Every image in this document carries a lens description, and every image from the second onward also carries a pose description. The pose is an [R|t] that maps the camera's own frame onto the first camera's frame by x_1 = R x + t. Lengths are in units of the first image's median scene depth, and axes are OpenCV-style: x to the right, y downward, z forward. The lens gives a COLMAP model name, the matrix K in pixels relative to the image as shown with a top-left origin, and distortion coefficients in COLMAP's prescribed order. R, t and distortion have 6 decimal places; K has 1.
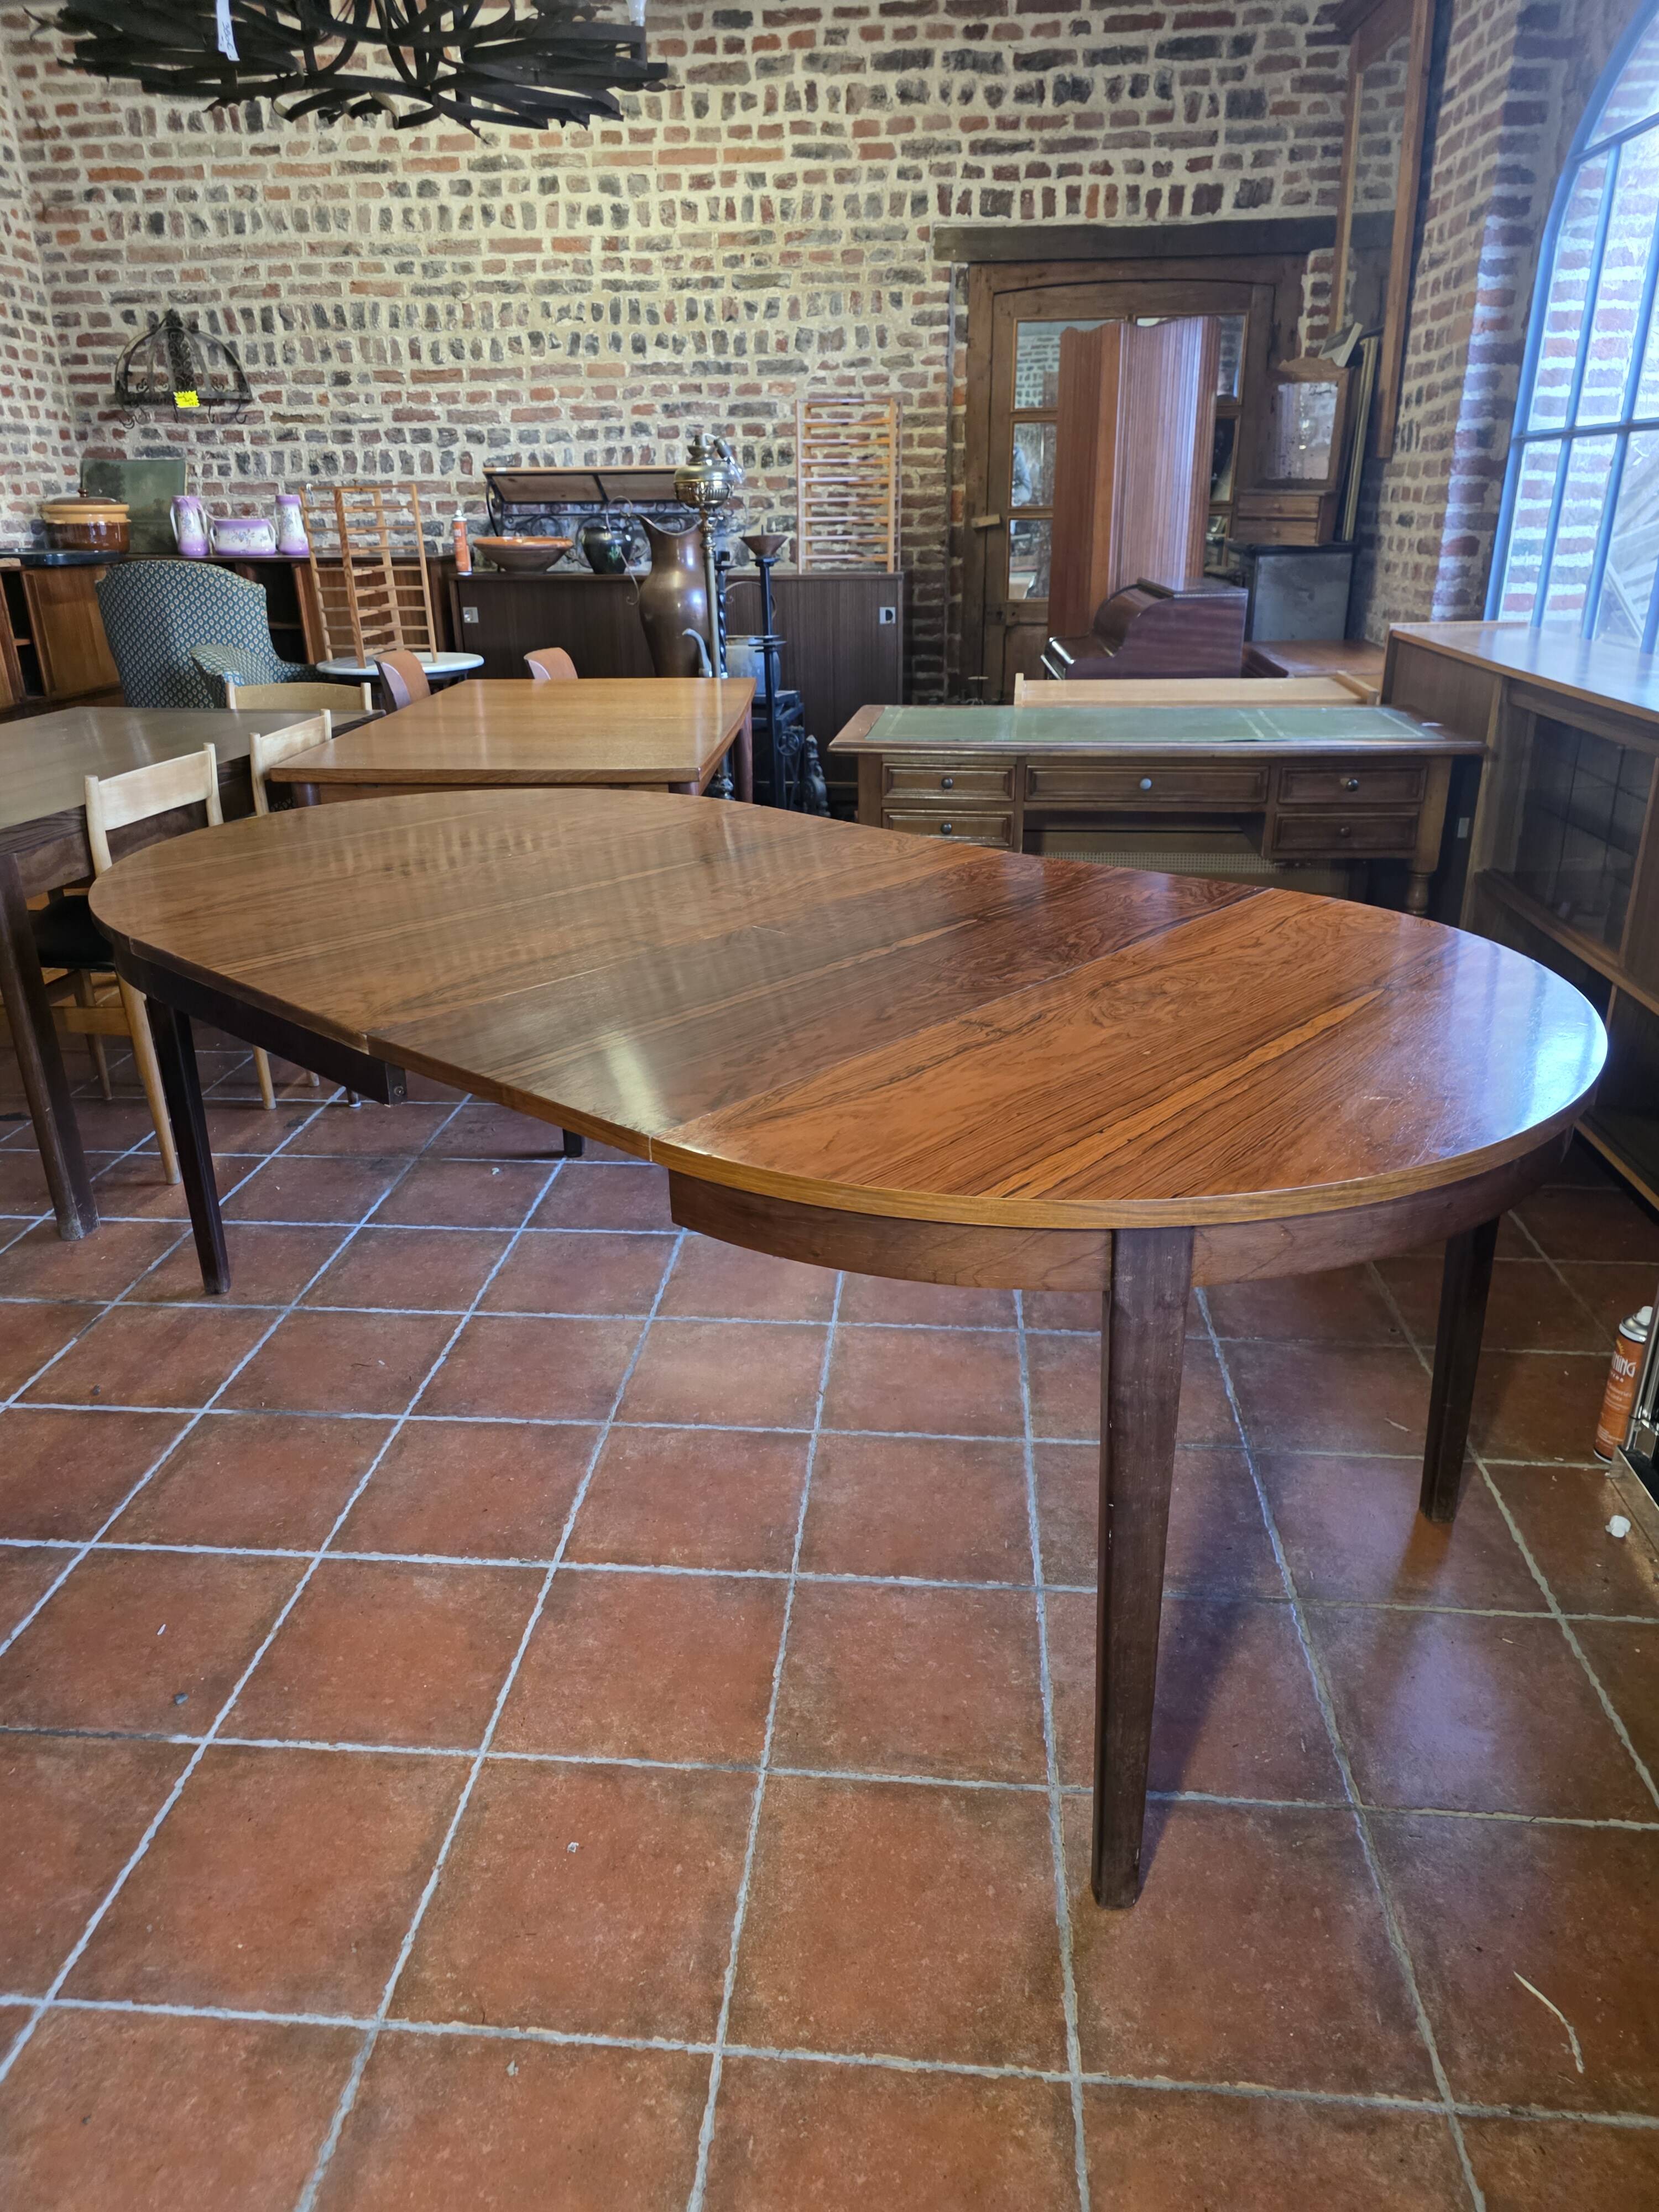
lens RADIAL K [[1507.4, 0, 834.4], [0, 1507.4, 1109.2], [0, 0, 1]] dist [0.045980, -0.032290]
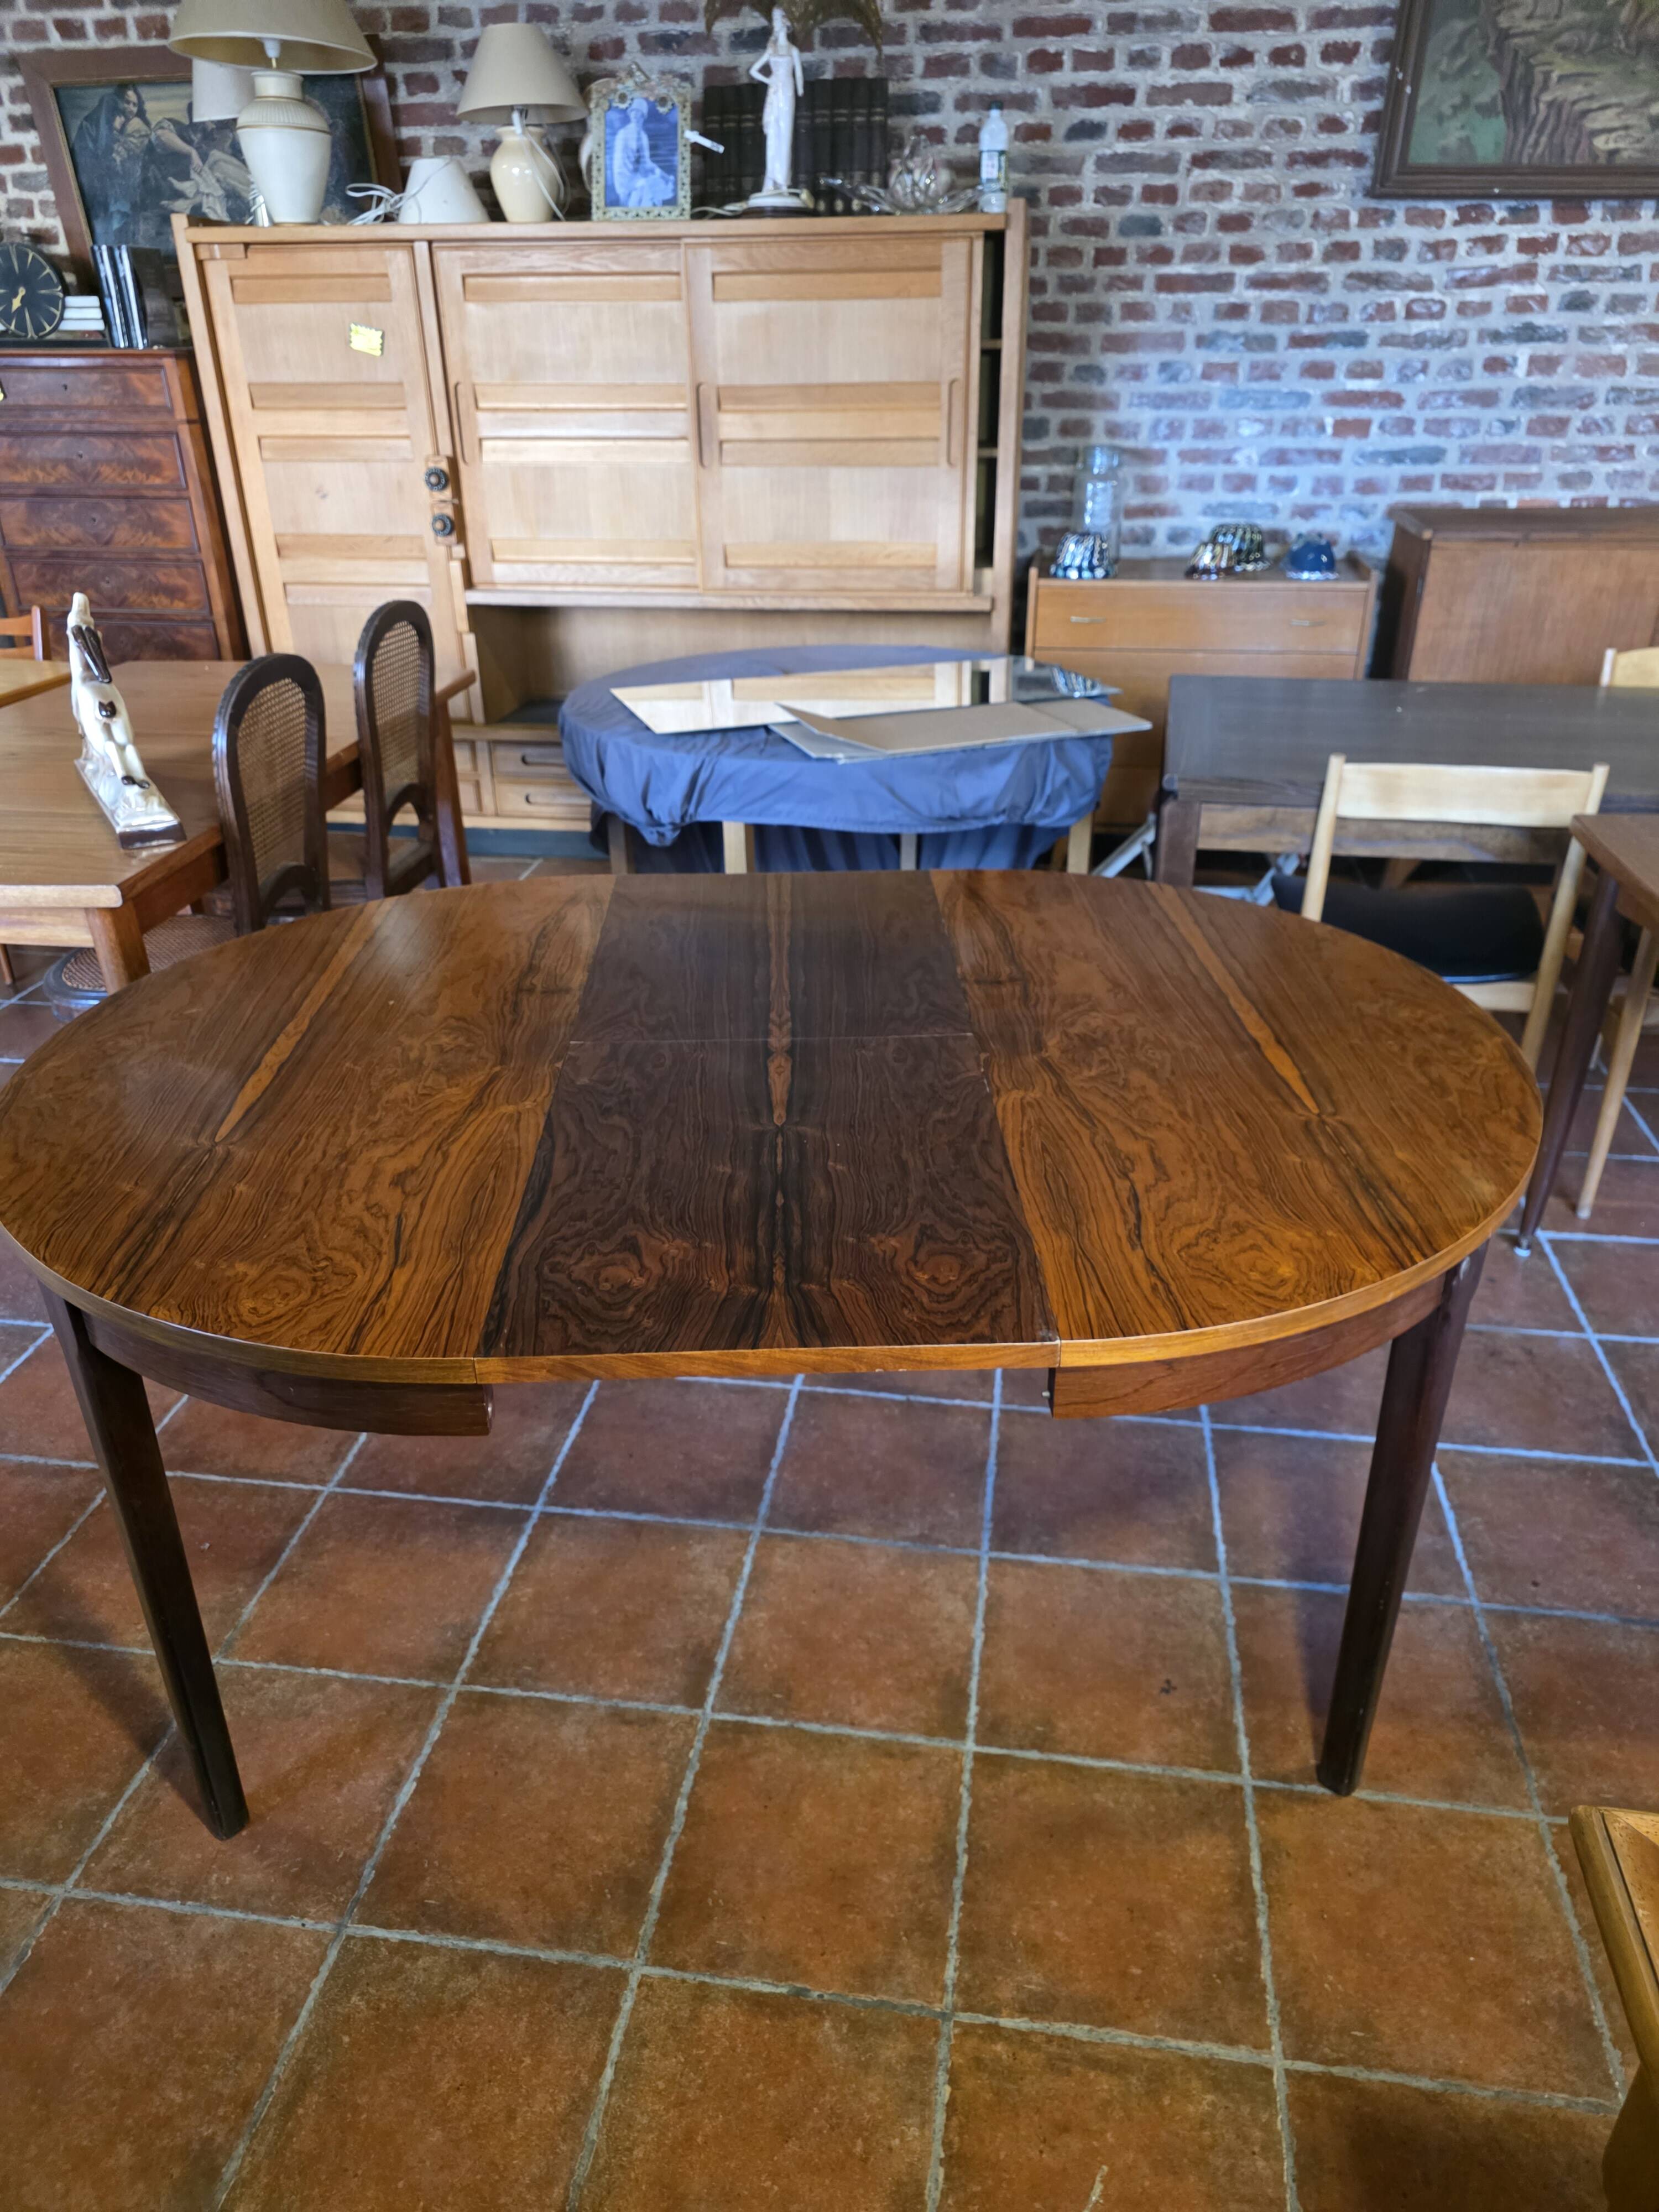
lens RADIAL K [[1494.2, 0, 826.2], [0, 1494.2, 1113.0], [0, 0, 1]] dist [0.031812, -0.022325]
pose [[-0.077327, 0.475365, -0.876384, 0.203122], [-0.357325, 0.807408, 0.469480, -0.169764], [0.930774, 0.349457, 0.107425, 0.326903]]
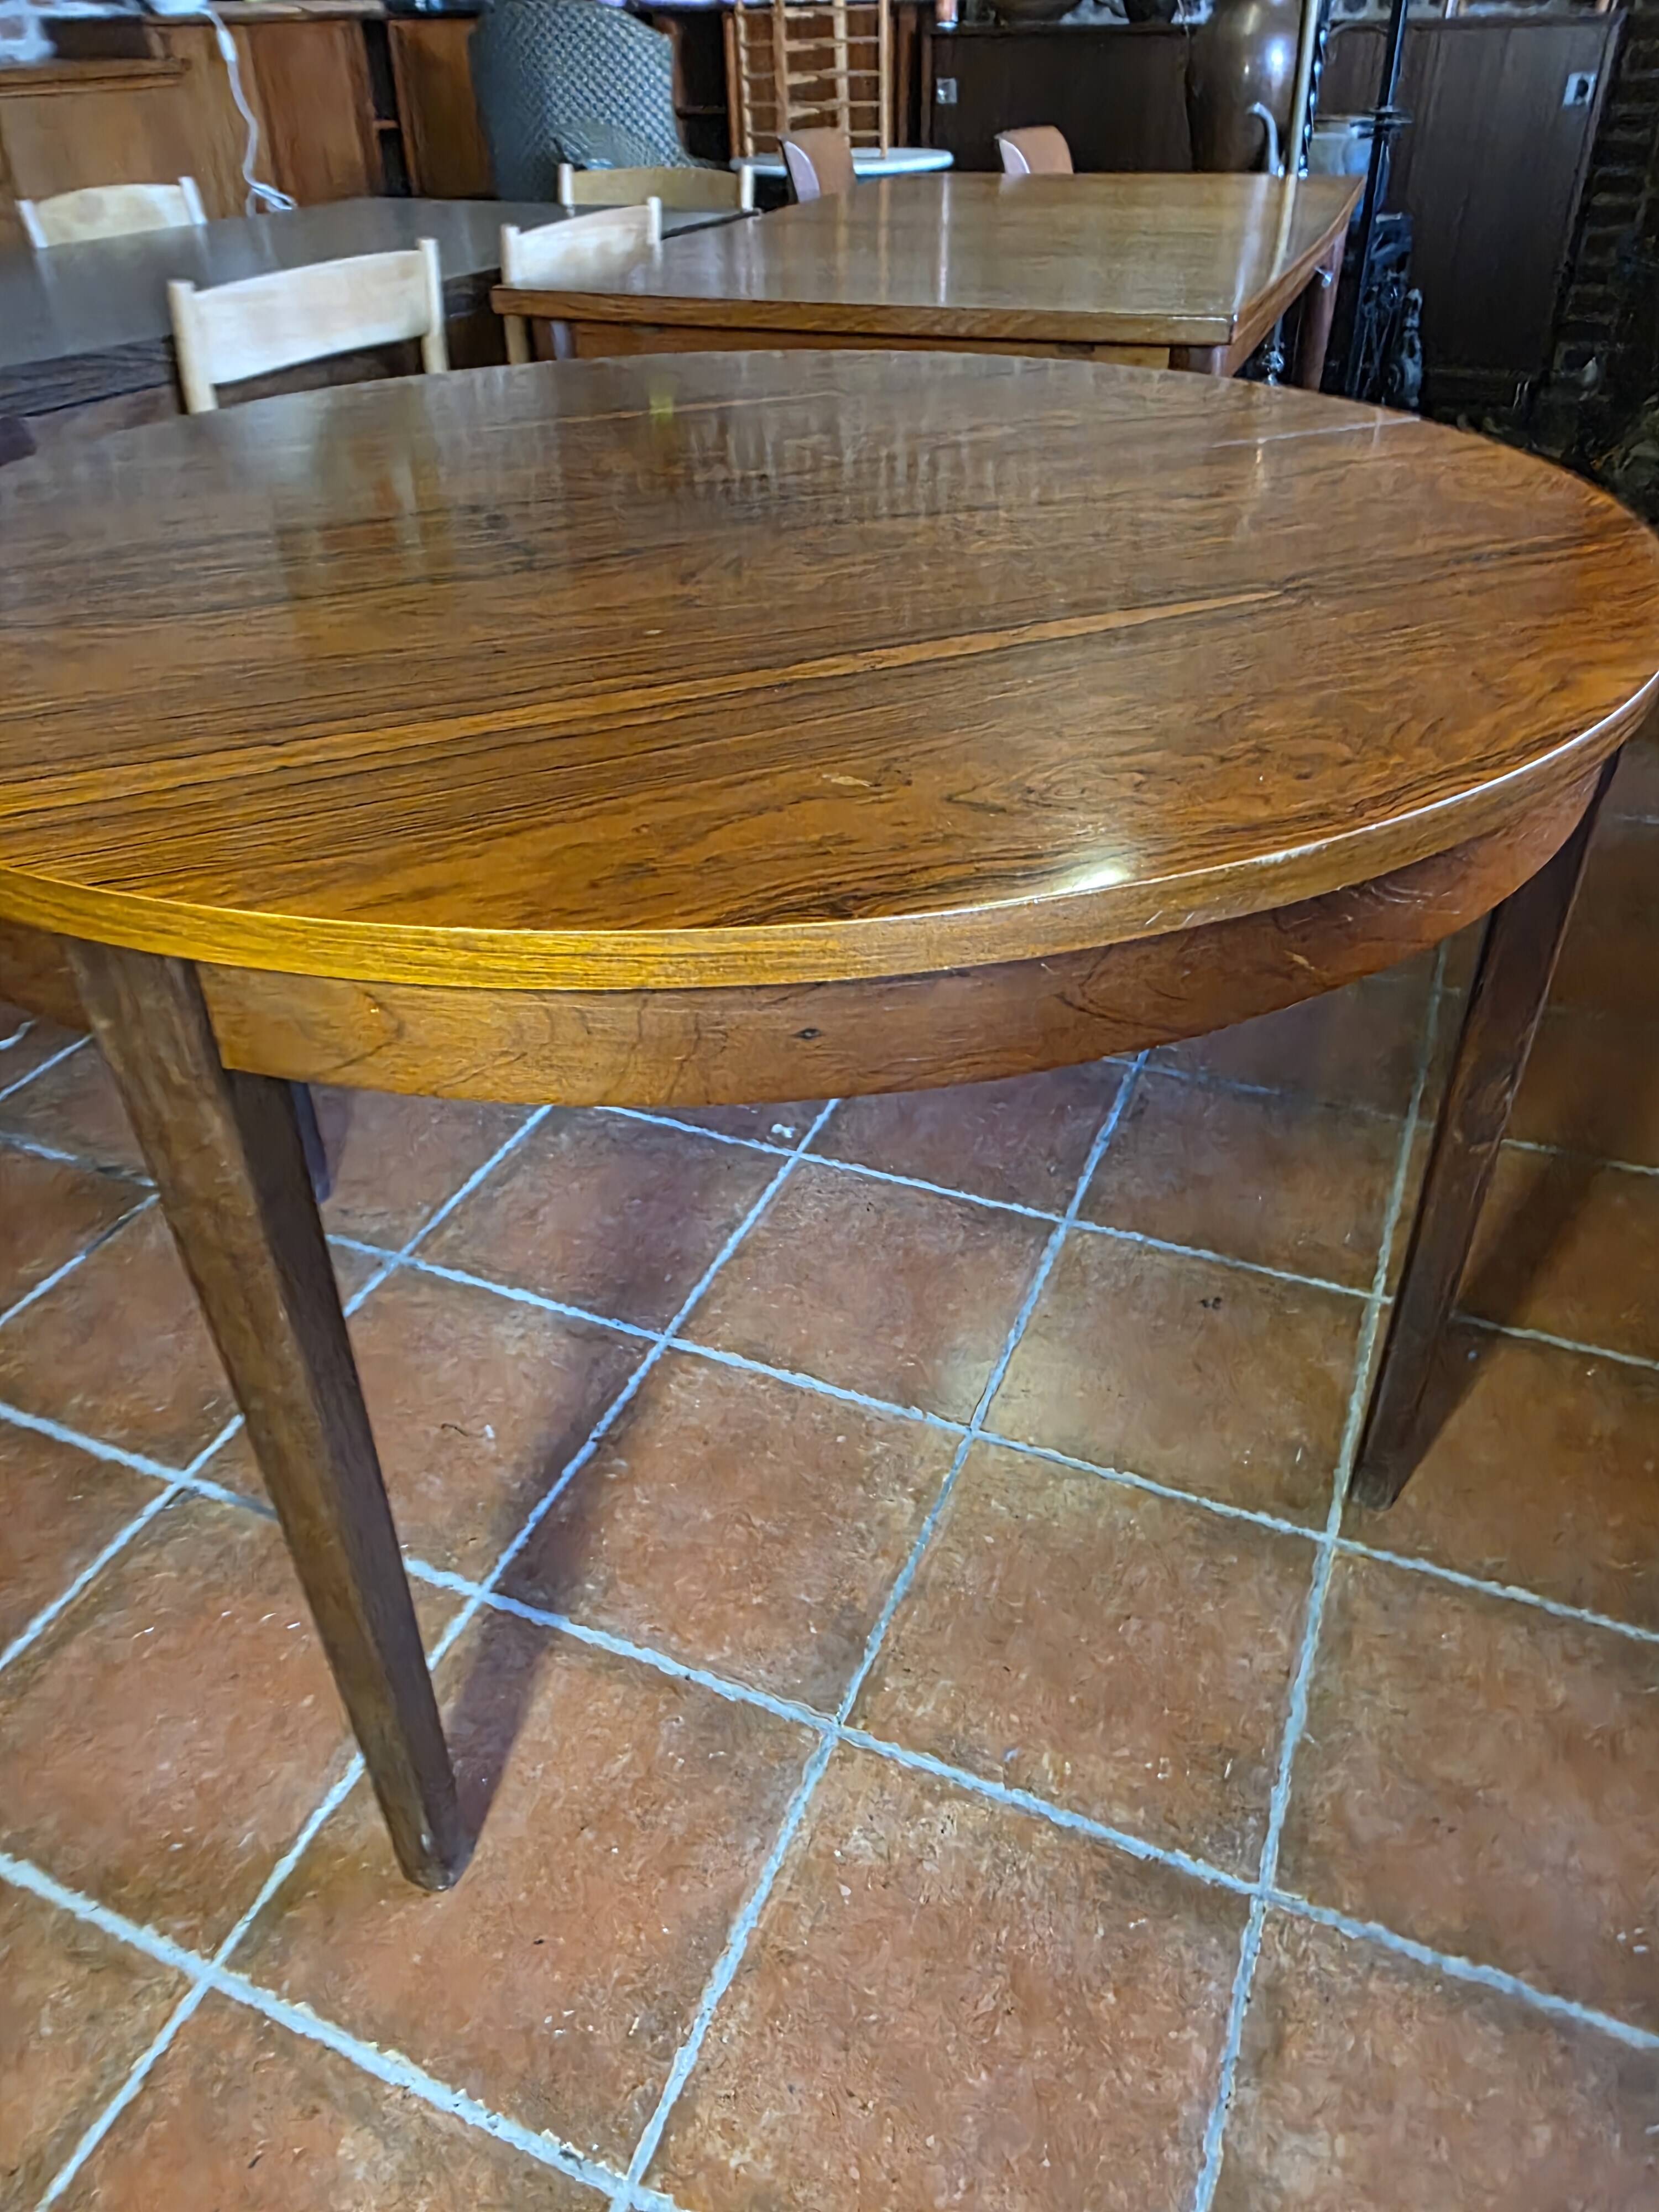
lens RADIAL K [[1503.7, 0, 822.5], [0, 1503.7, 1101.5], [0, 0, 1]] dist [-0.001740, 0.001293]
pose [[0.948026, 0.180950, -0.261733, -0.023731], [-0.112113, 0.959766, 0.257451, -0.044511], [0.297788, -0.214726, 0.930169, 0.224010]]
